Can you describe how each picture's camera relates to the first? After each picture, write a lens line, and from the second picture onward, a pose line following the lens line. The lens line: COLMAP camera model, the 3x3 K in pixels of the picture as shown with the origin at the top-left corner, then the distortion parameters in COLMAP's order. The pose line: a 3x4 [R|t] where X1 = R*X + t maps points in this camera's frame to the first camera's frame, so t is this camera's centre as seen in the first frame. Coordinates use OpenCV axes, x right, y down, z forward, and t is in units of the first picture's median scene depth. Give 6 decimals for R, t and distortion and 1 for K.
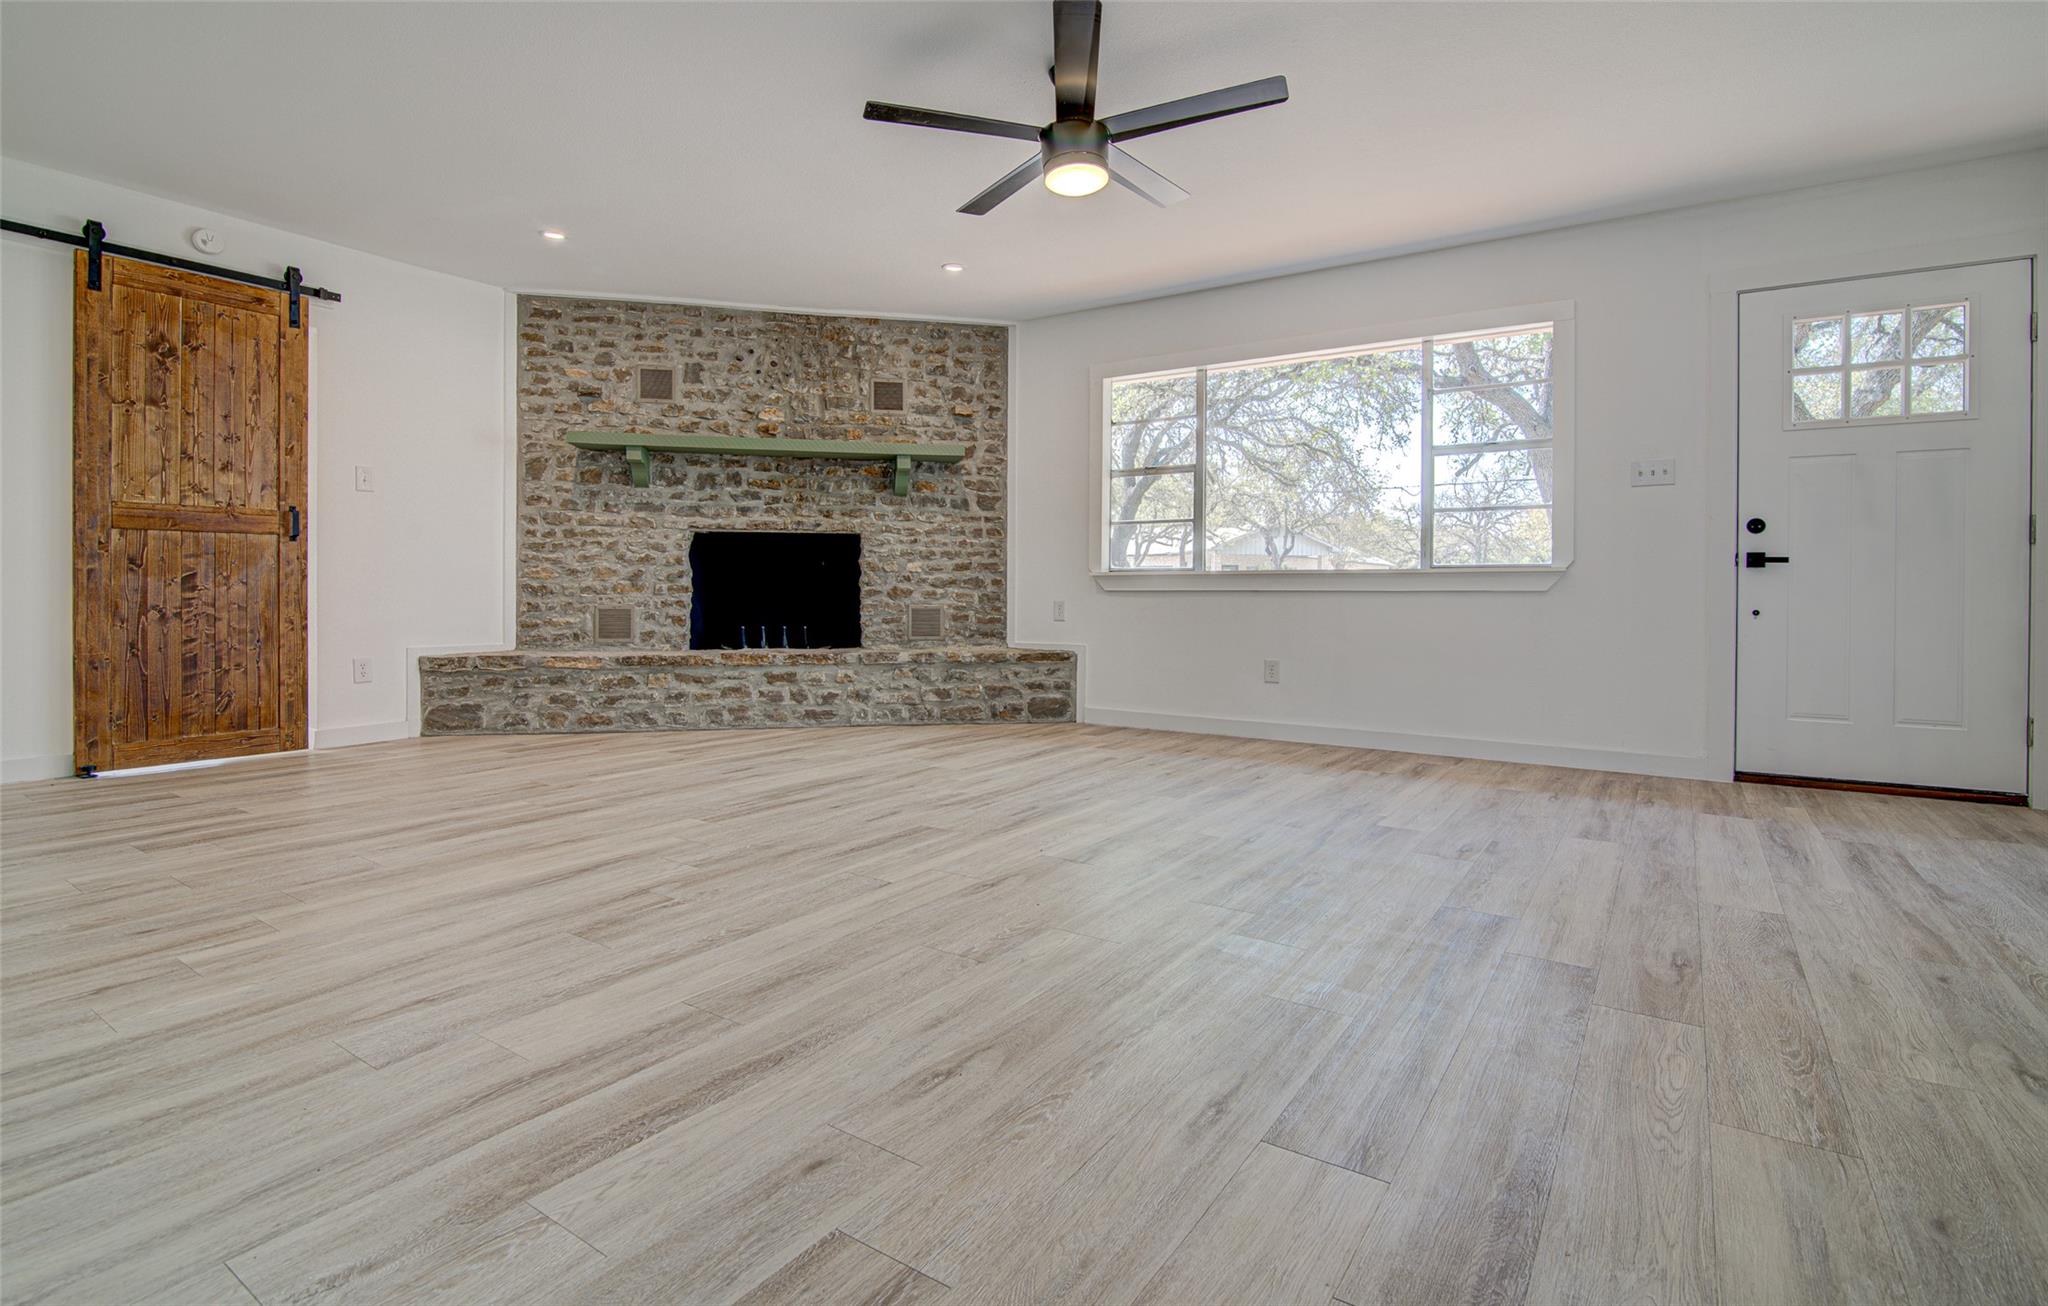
lens RADIAL K [[941.7, 0, 1090.8], [0, 941.7, 600.4], [0, 0, 1]] dist [-0.002292, -0.000287]
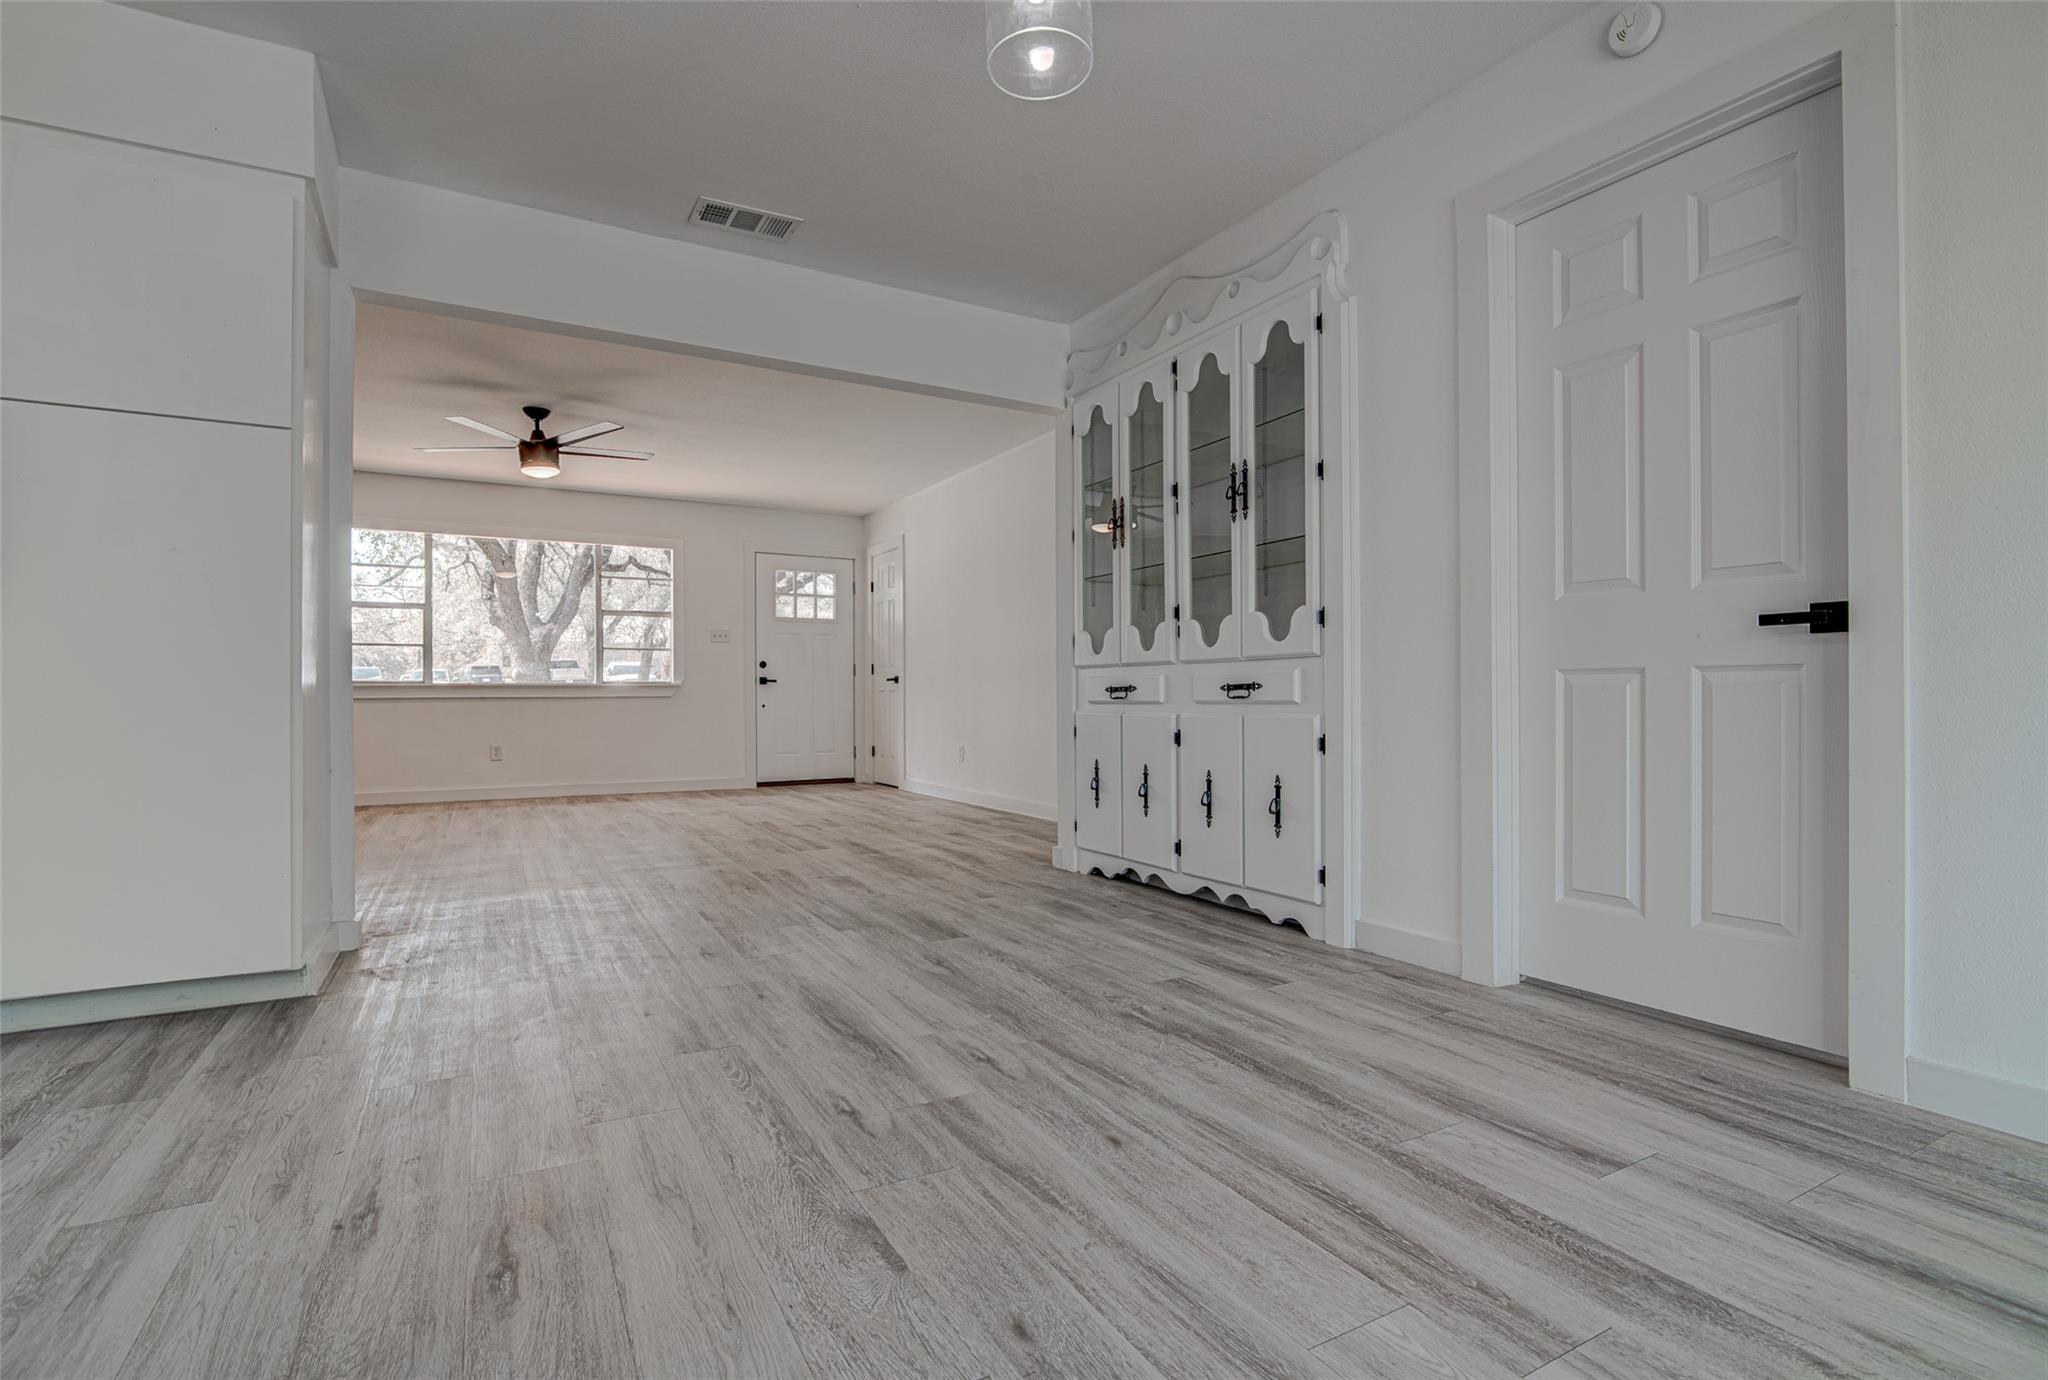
lens RADIAL K [[987.1, 0, 1022.2], [0, 987.1, 695.7], [0, 0, 1]] dist [0.002499, 0.000113]
pose [[0.481702, -0.002455, 0.876332, -0.945569], [0.023944, 0.999660, -0.010361, 0.027119], [-0.876008, 0.025974, 0.481597, -0.568221]]
